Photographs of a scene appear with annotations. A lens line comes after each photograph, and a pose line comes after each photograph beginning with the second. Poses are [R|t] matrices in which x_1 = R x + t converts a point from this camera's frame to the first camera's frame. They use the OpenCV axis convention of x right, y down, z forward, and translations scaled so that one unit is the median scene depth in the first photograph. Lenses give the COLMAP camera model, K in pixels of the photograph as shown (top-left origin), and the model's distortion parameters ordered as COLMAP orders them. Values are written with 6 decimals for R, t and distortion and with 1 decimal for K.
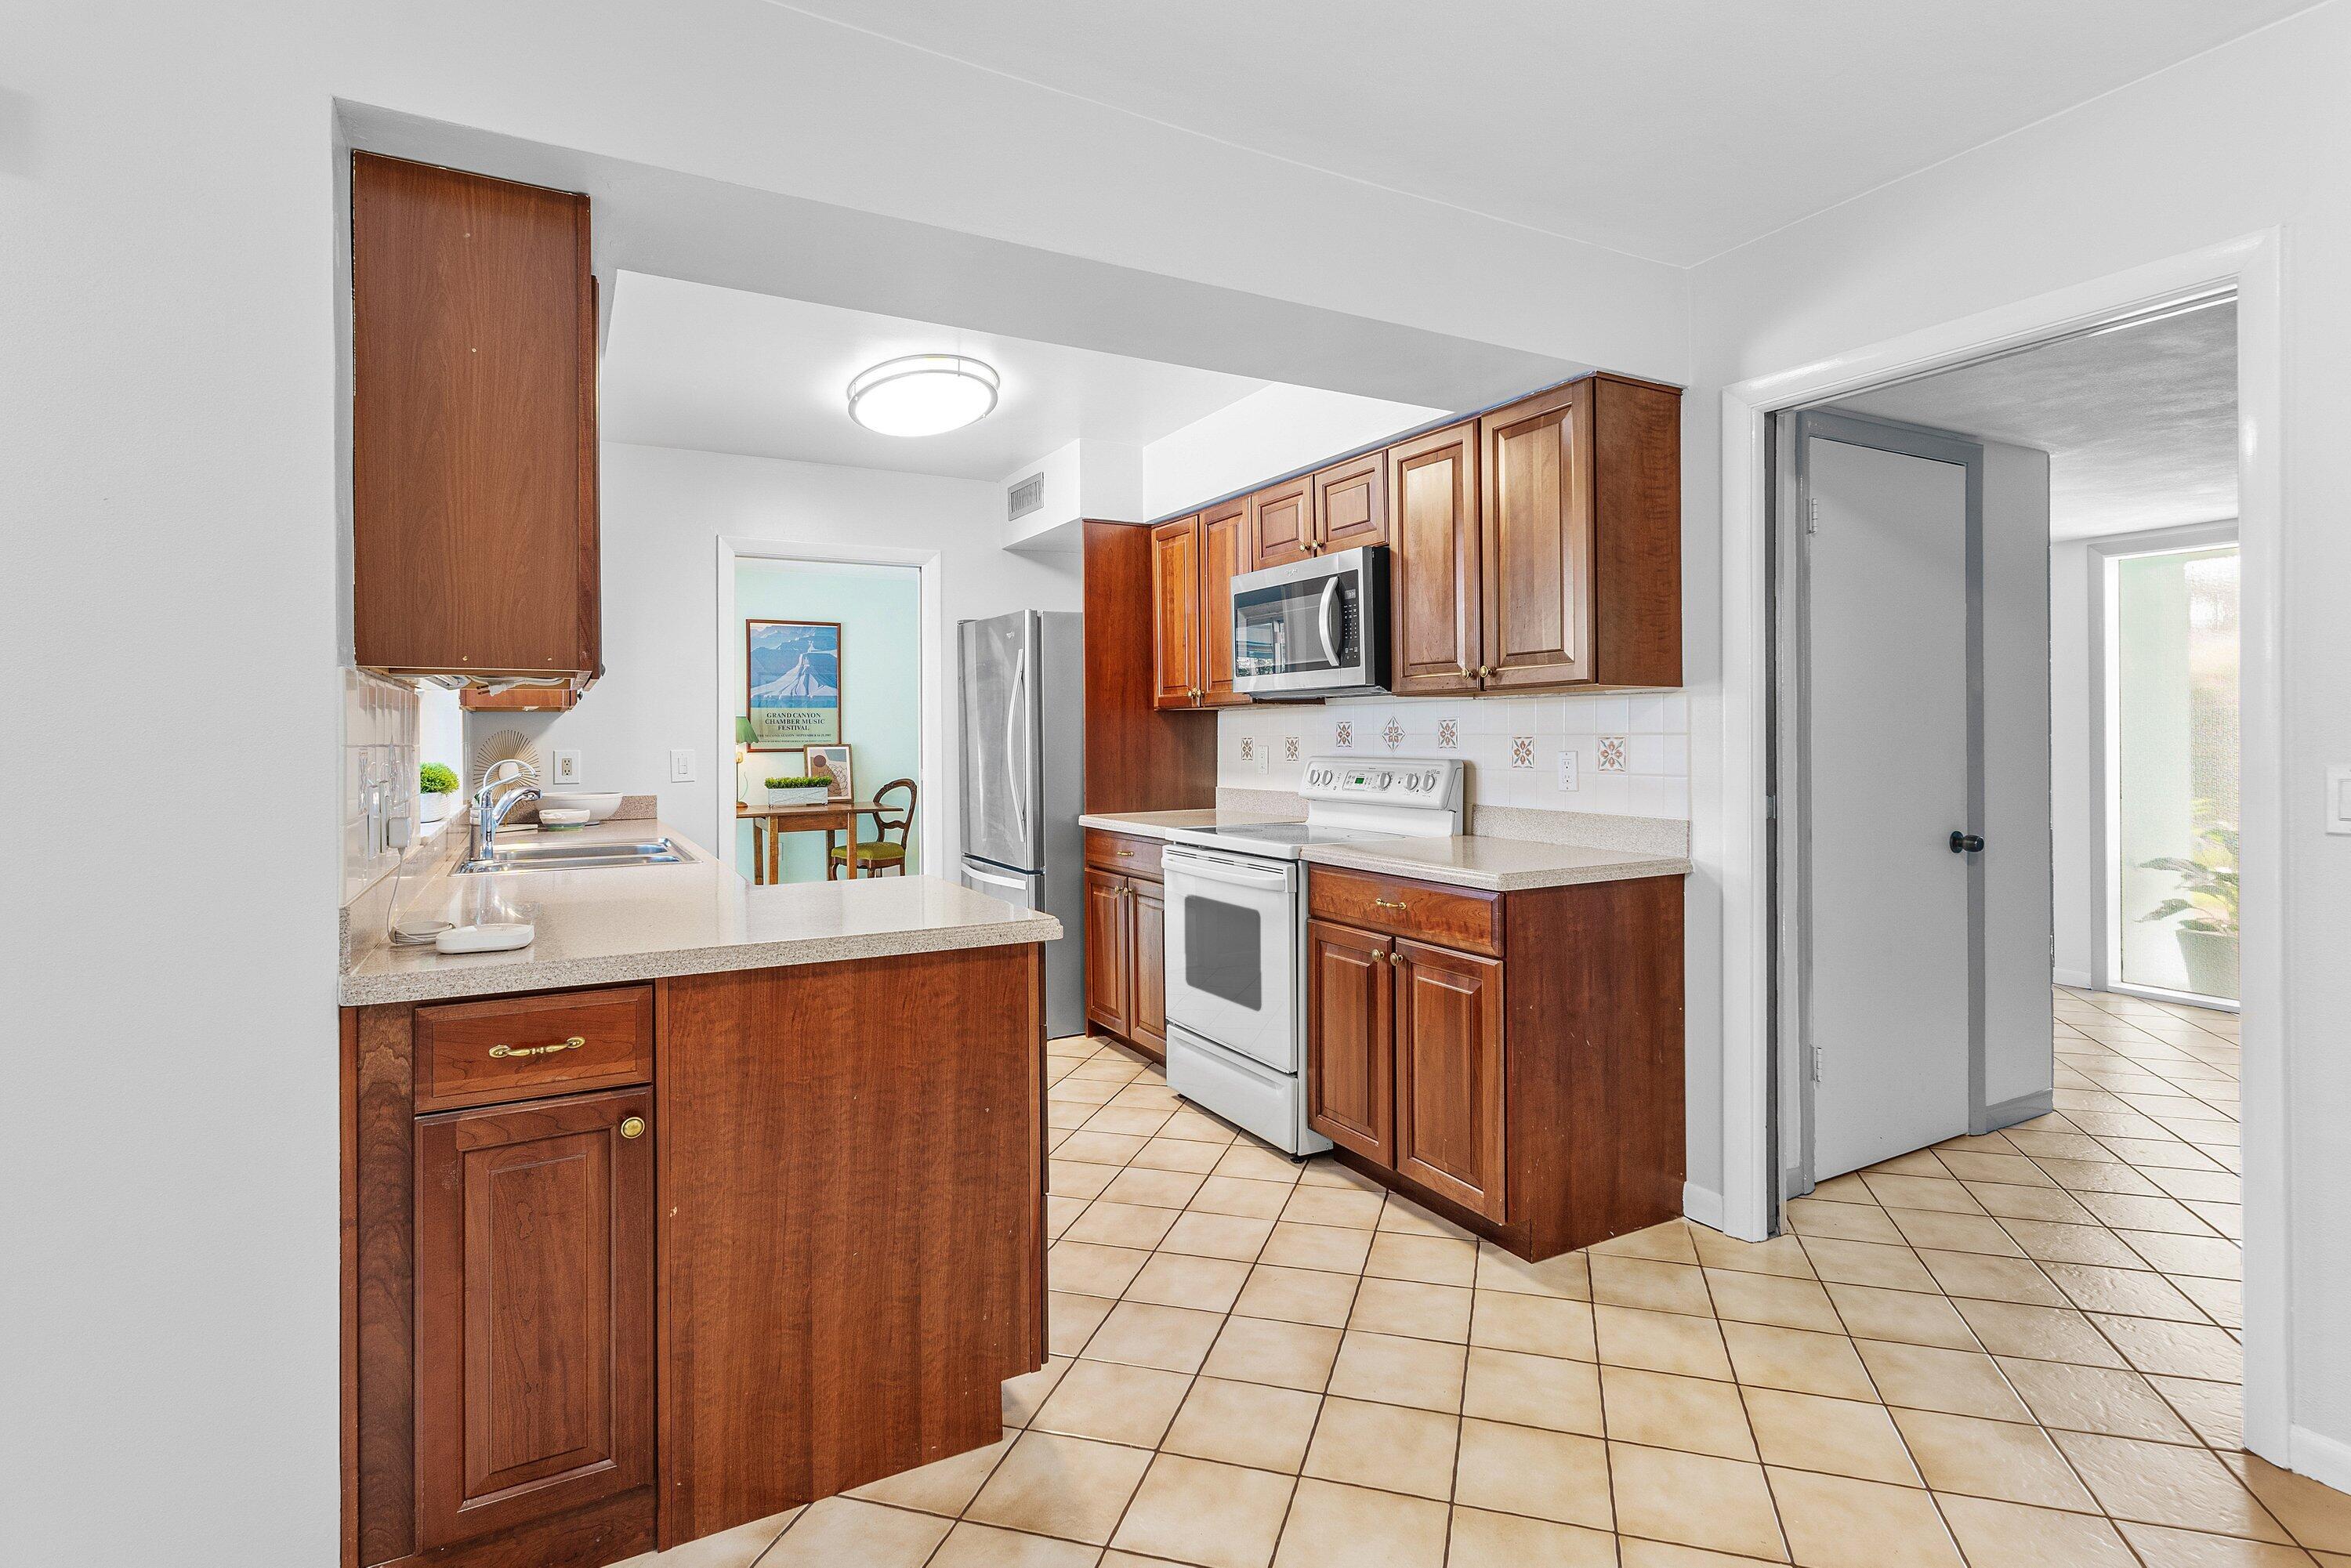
lens RADIAL K [[1158.8, 0, 1191.6], [0, 1158.8, 743.9], [0, 0, 1]] dist [-0.001030, -0.000190]
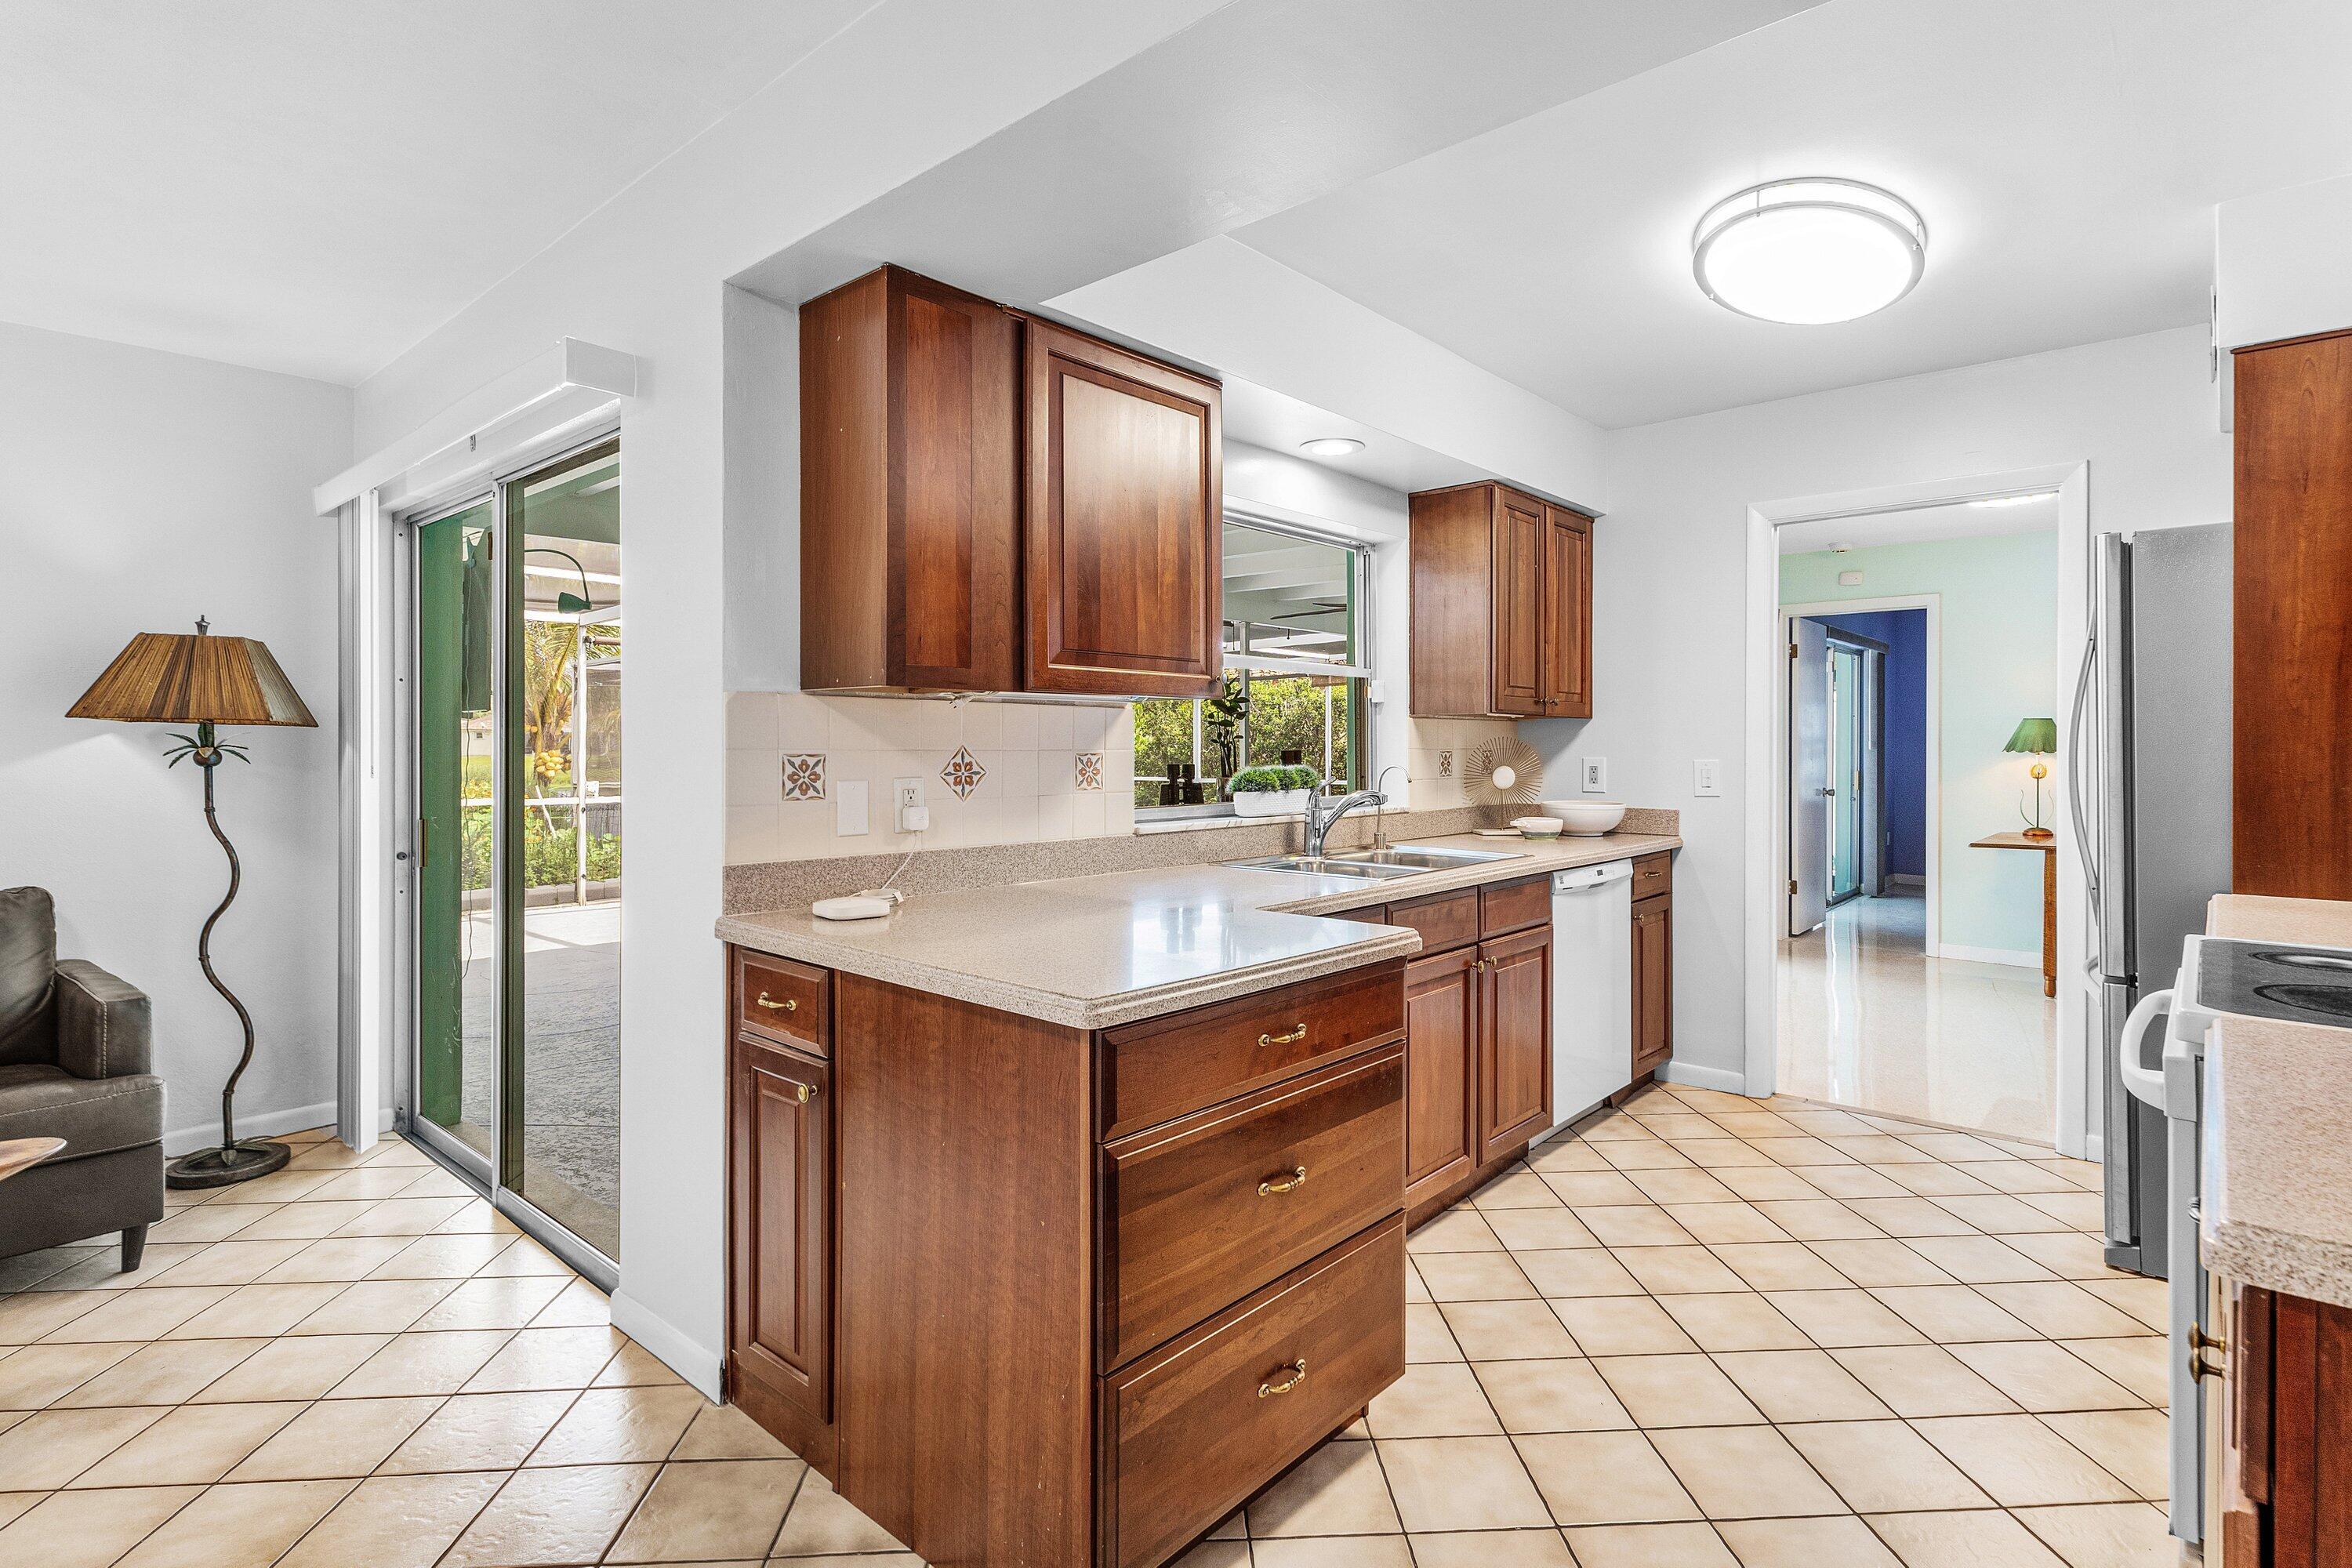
lens RADIAL K [[1159.4, 0, 1192.1], [0, 1159.4, 743.9], [0, 0, 1]] dist [-0.001030, -0.000190]
pose [[0.329736, 0.008136, -0.944038, 0.264331], [-0.011906, 0.999919, 0.004459, -0.006198], [0.943998, 0.009769, 0.329806, 0.370263]]
